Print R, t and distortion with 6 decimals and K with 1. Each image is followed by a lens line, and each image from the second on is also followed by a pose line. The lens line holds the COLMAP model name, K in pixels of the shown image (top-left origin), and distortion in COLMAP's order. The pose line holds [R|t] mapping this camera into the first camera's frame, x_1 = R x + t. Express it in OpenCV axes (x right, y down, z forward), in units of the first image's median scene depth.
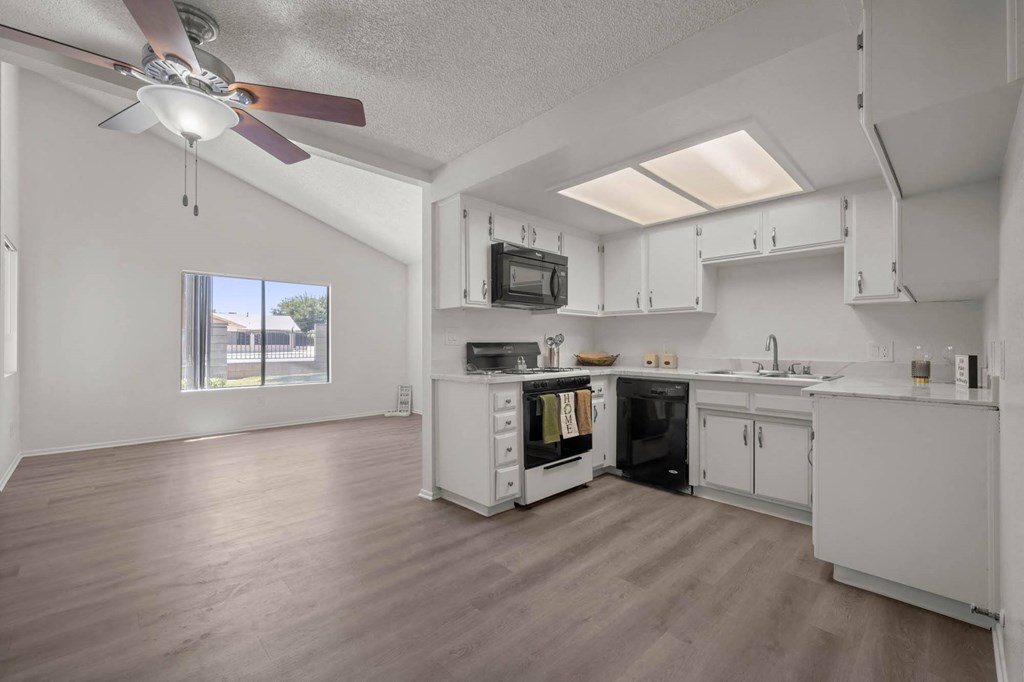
lens RADIAL K [[441.7, 0, 515.9], [0, 441.7, 343.4], [0, 0, 1]] dist [-0.000382, -0.000490]
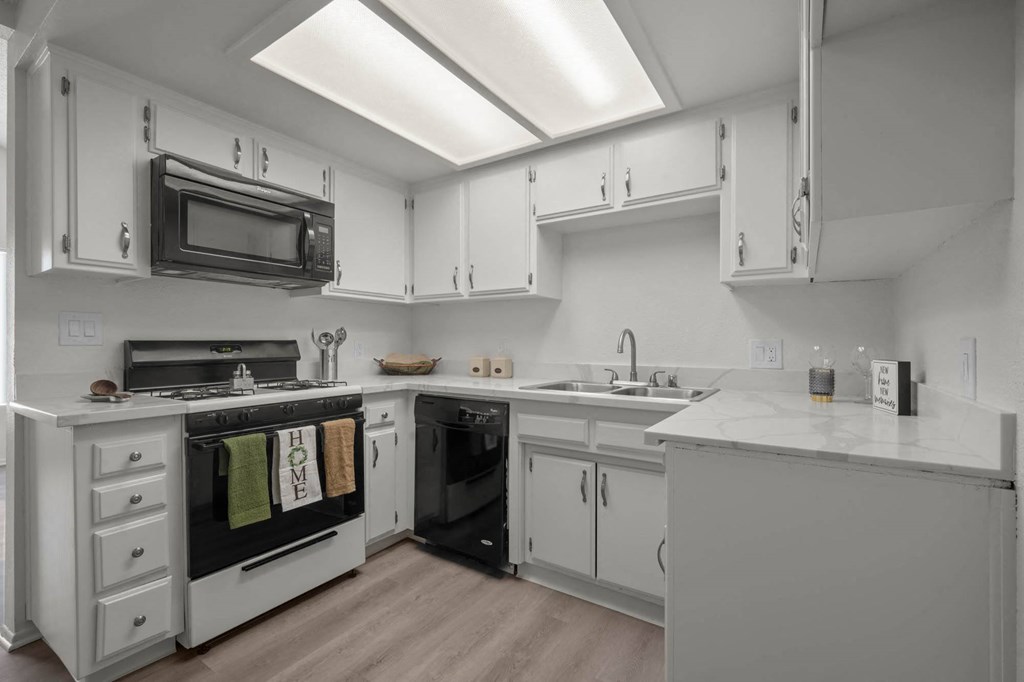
lens RADIAL K [[441.7, 0, 534.3], [0, 441.7, 344.7], [0, 0, 1]] dist [-0.000382, -0.000490]
pose [[0.972588, -0.001183, 0.232533, 0.283562], [0.000198, 0.999991, 0.004259, 0.001056], [-0.232536, -0.004097, 0.972579, 0.374339]]
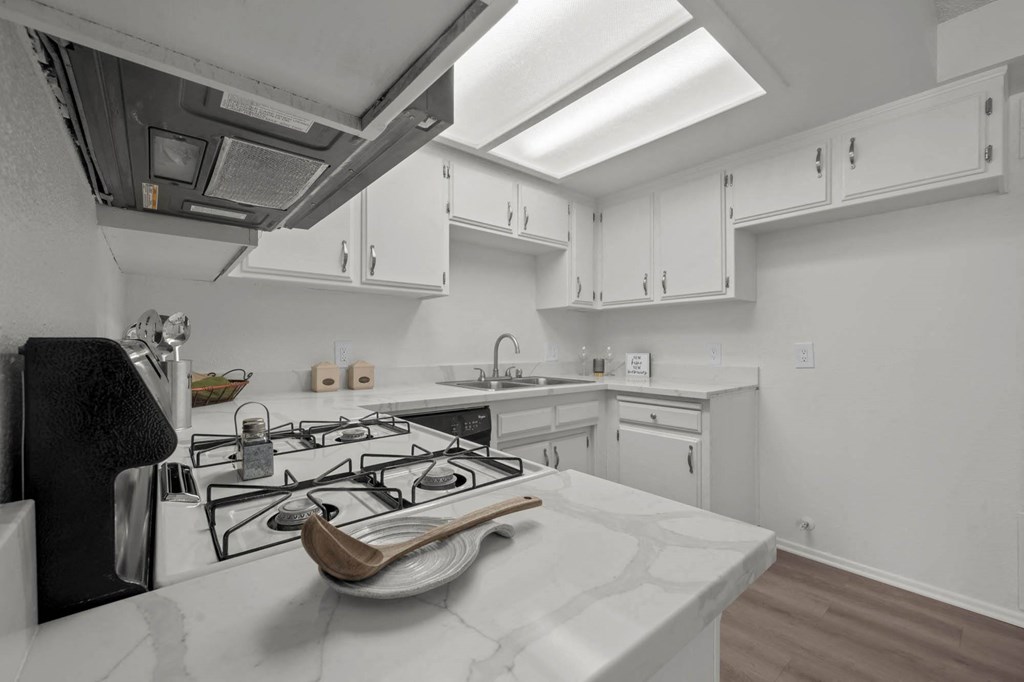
lens RADIAL K [[423.3, 0, 517.1], [0, 423.3, 343.4], [0, 0, 1]] dist [0.000020, -0.000020]
pose [[0.064114, -0.004138, 0.997934, -0.214895], [-0.006933, 0.999965, 0.004592, -0.005722], [-0.997919, -0.007213, 0.064083, 0.932627]]
